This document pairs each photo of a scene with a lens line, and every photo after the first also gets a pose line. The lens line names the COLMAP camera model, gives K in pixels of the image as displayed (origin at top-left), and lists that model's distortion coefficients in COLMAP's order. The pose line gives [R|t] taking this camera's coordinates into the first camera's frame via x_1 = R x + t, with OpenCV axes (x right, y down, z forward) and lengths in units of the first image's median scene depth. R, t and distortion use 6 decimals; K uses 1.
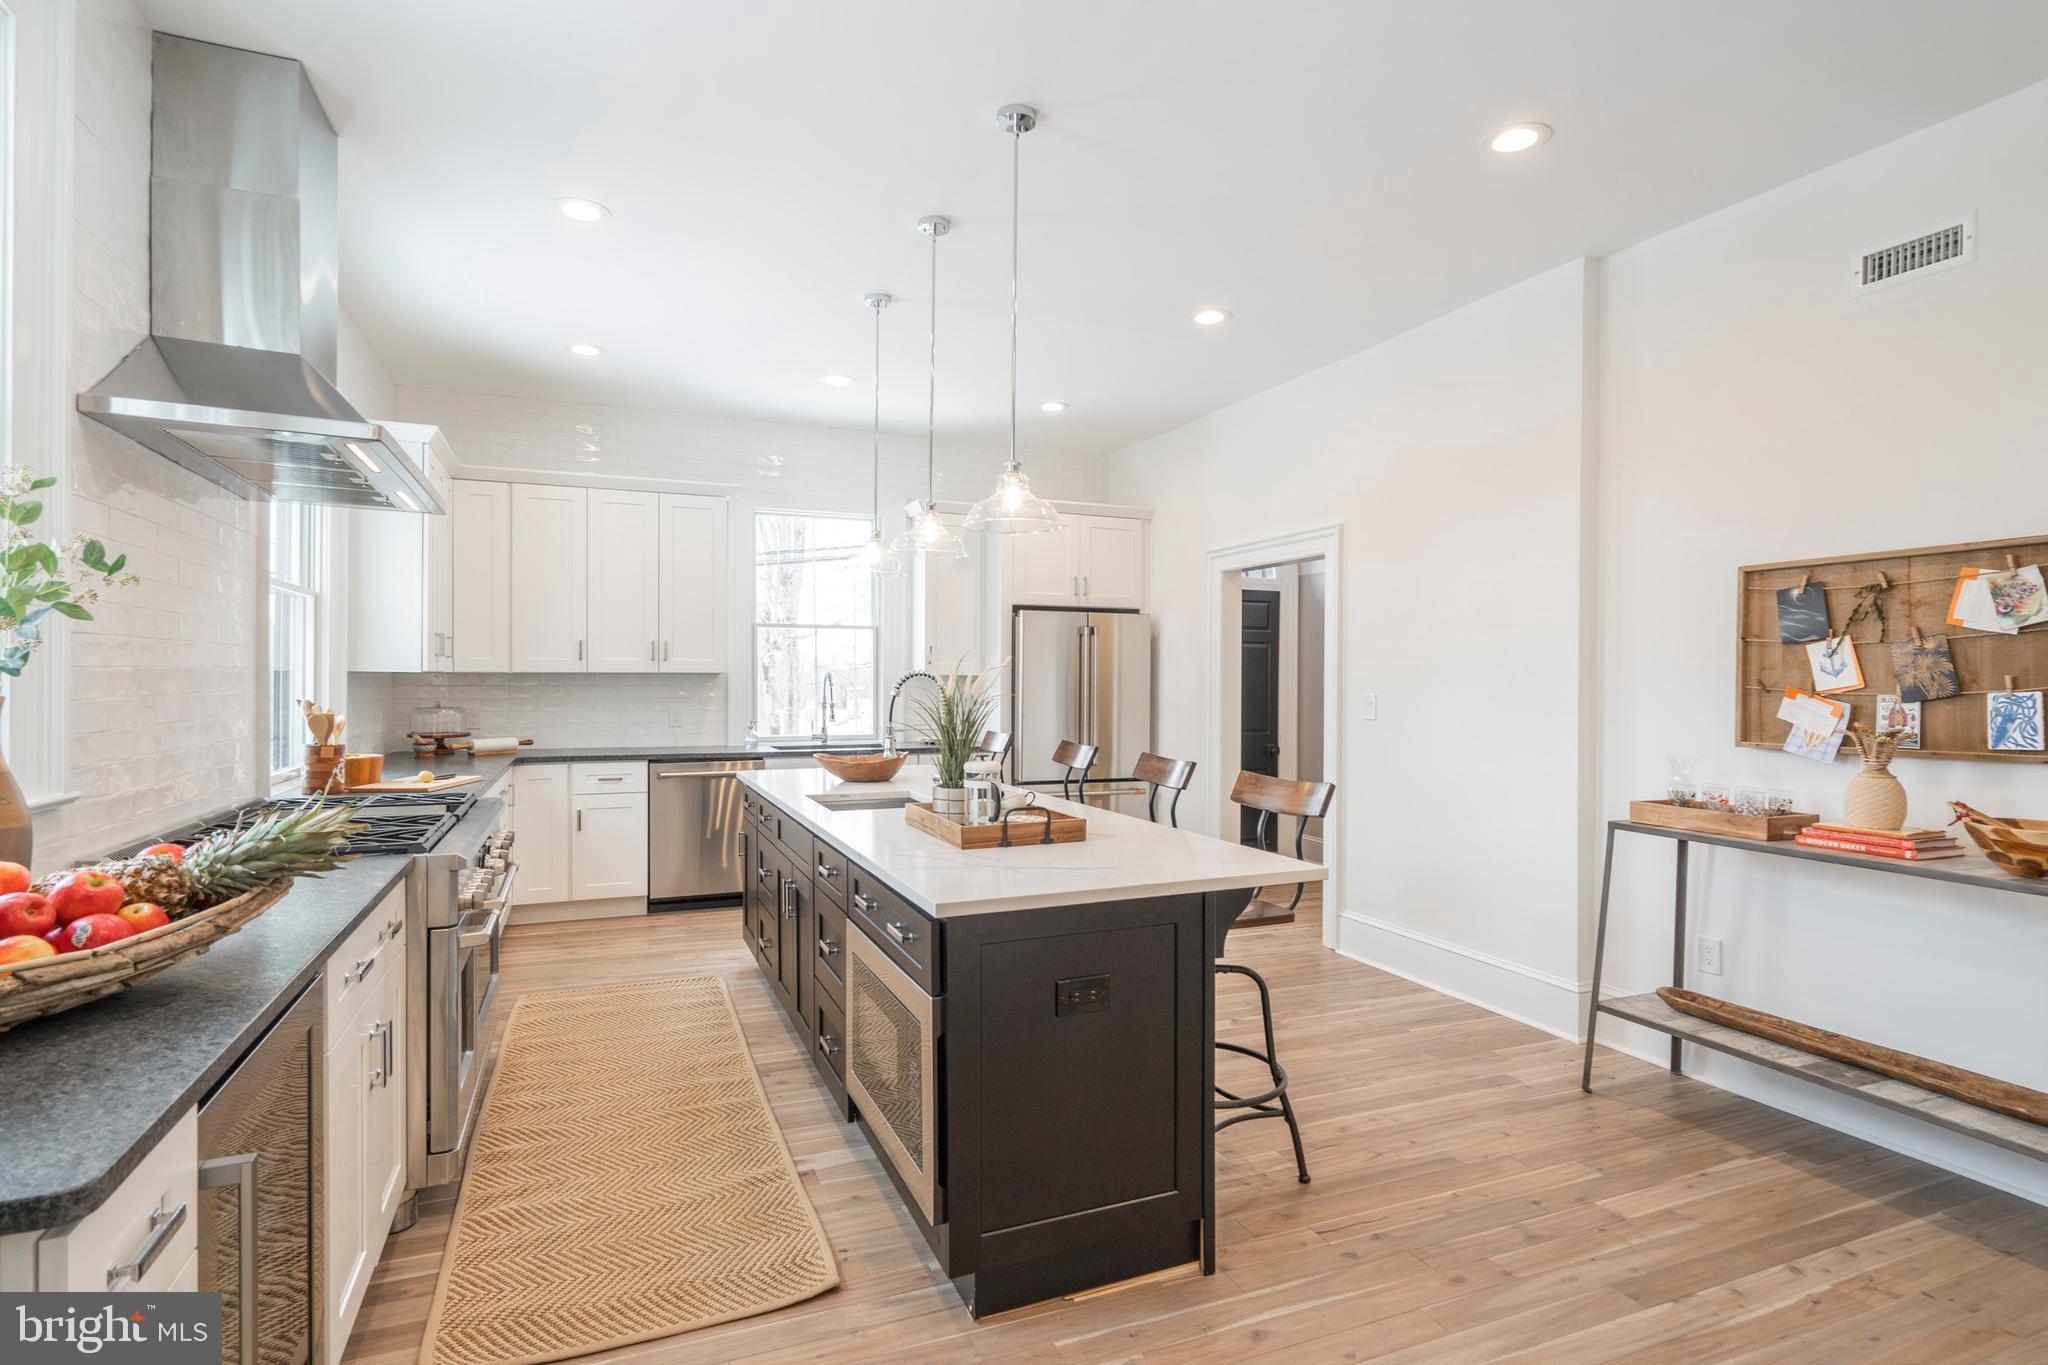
lens RADIAL K [[1007.7, 0, 1056.7], [0, 1007.7, 687.6], [0, 0, 1]] dist [0.000932, 0.000403]
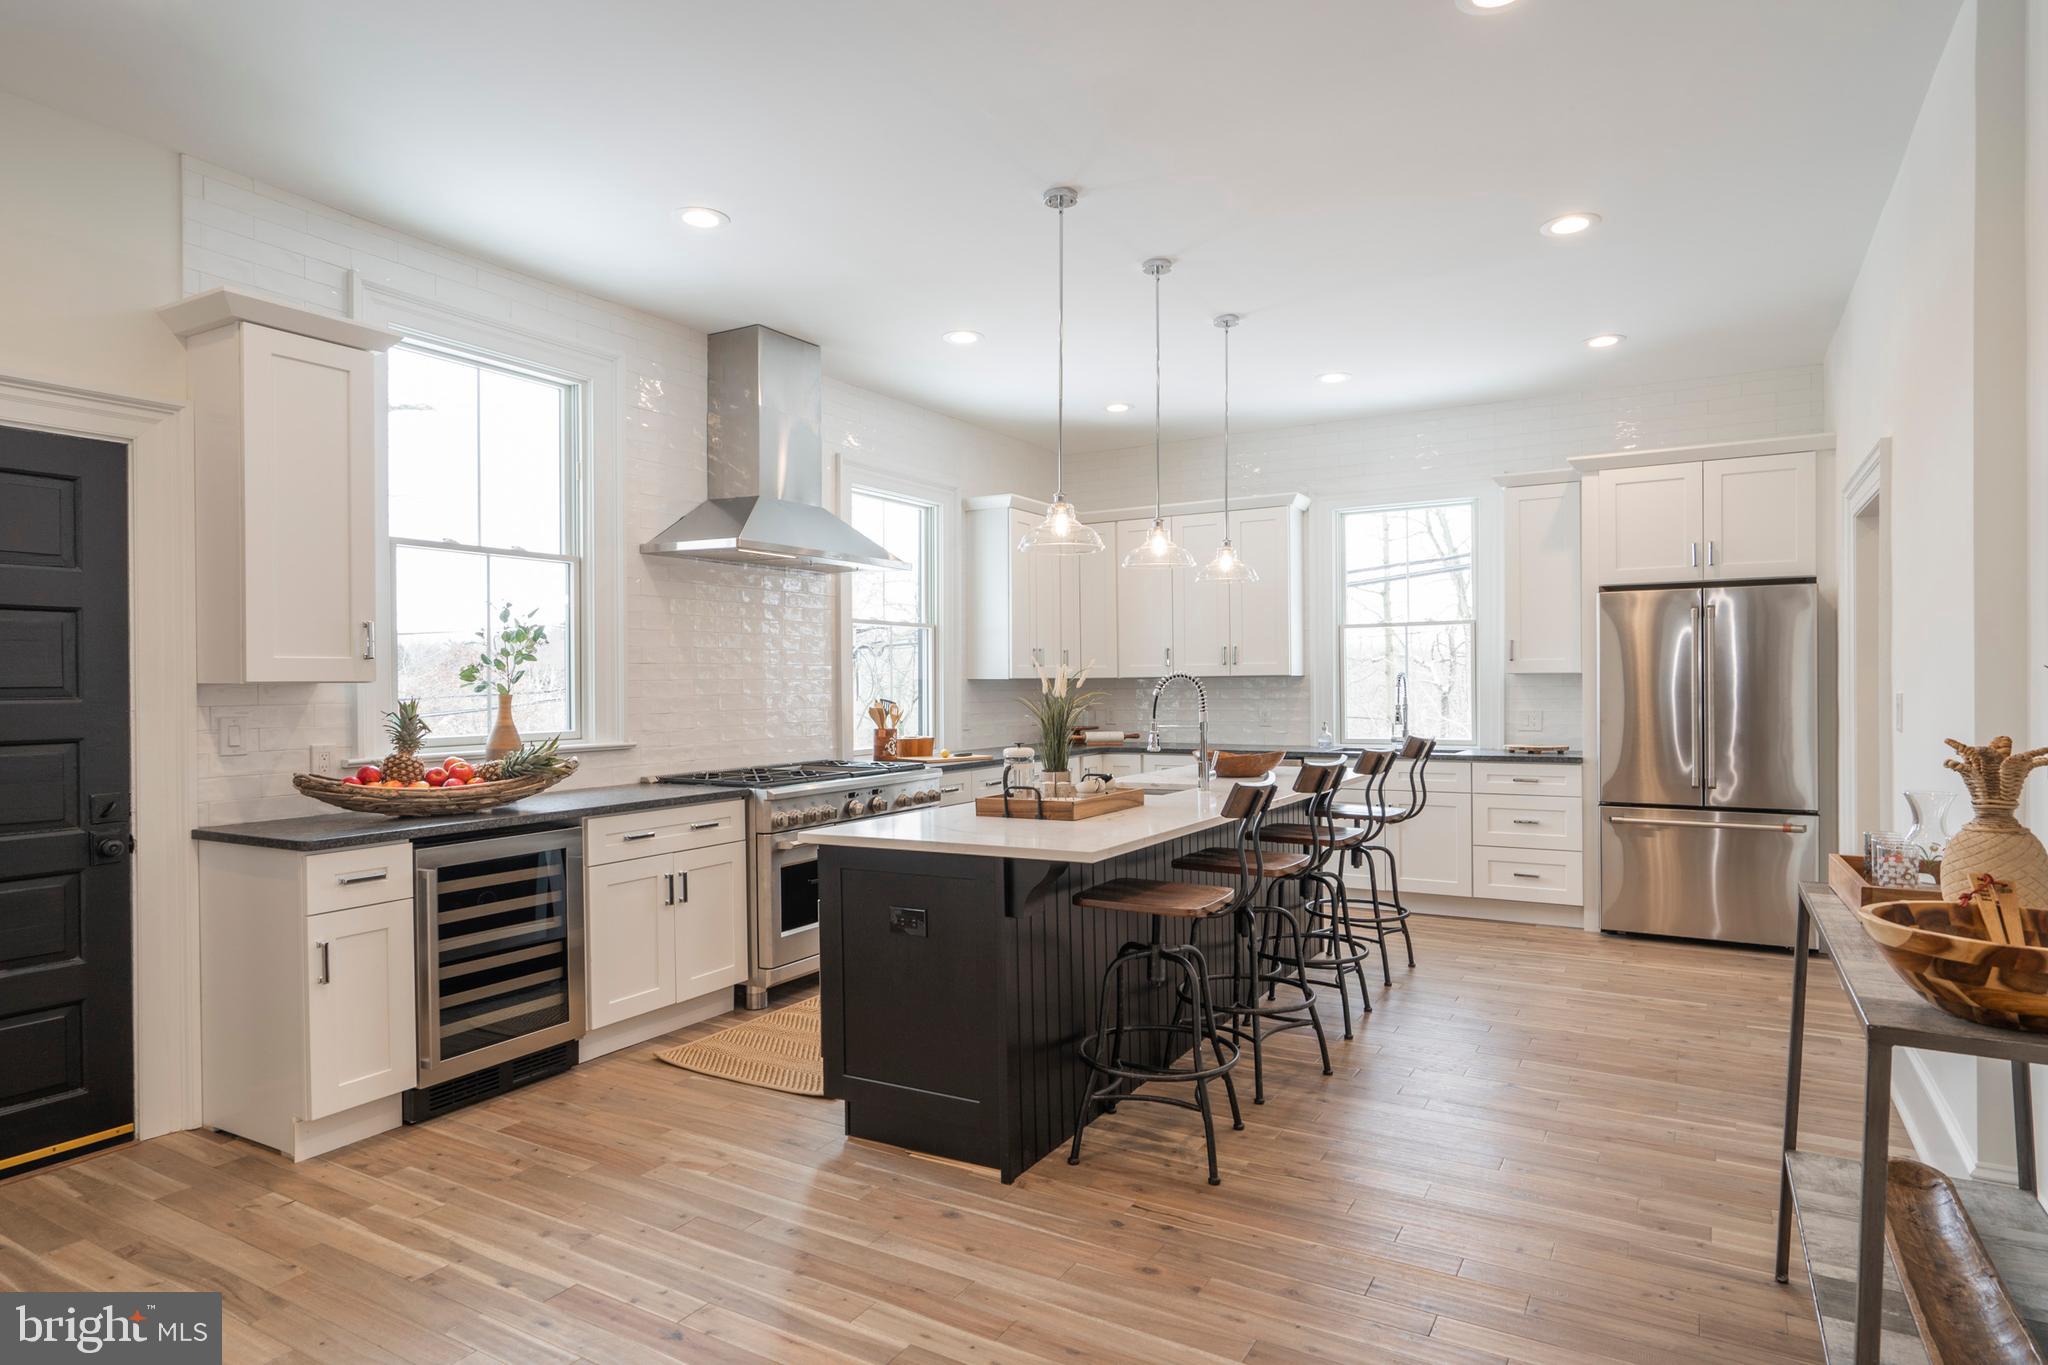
lens RADIAL K [[1135.4, 0, 1039.6], [0, 1135.4, 691.8], [0, 0, 1]] dist [0.003397, 0.002505]
pose [[0.615882, -0.005327, -0.787820, 0.763329], [0.005623, 0.999981, -0.002365, 0.006459], [0.787818, -0.002974, 0.615901, 0.133627]]
